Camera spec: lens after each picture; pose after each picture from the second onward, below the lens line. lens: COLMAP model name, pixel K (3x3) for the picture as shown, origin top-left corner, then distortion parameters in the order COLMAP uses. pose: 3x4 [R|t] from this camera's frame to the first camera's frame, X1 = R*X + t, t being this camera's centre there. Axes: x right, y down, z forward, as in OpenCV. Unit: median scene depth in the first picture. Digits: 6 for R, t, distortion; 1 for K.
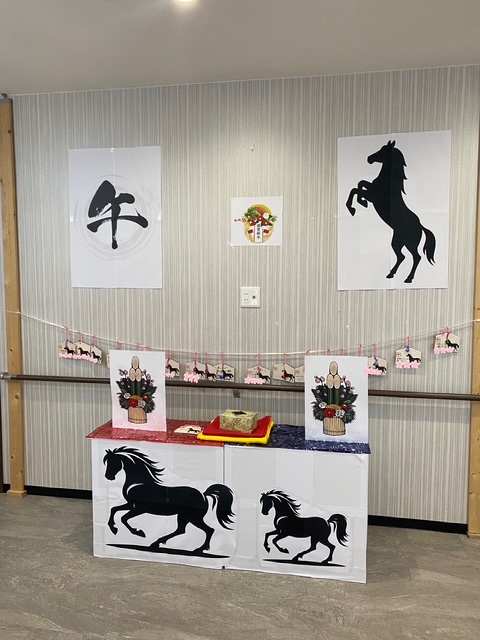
lens RADIAL K [[483.8, 0, 238.5], [0, 483.8, 318.4], [0, 0, 1]] dist [0.008504, -0.015587]
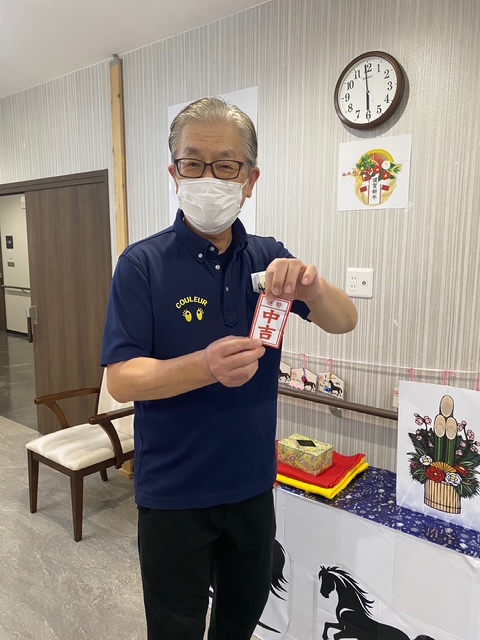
lens RADIAL K [[483.8, 0, 235.0], [0, 483.8, 320.0], [0, 0, 1]] dist [0.008504, -0.015587]
pose [[0.883168, 0.068517, -0.464026, 0.201241], [-0.040746, 0.996741, 0.069625, -0.031943], [0.467284, -0.042583, 0.883081, 0.284156]]
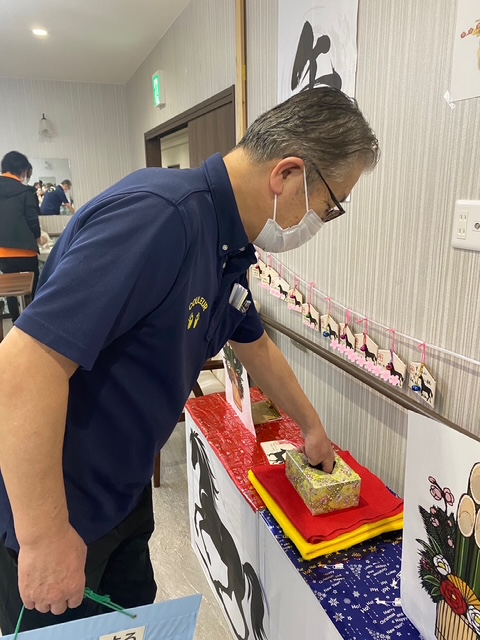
lens RADIAL K [[483.8, 0, 242.7], [0, 483.8, 317.4], [0, 0, 1]] dist [0.008504, -0.015587]
pose [[0.514409, 0.214053, -0.830400, 0.295274], [-0.062409, 0.975123, 0.212698, -0.043600], [0.855271, -0.057590, 0.514971, 0.615161]]
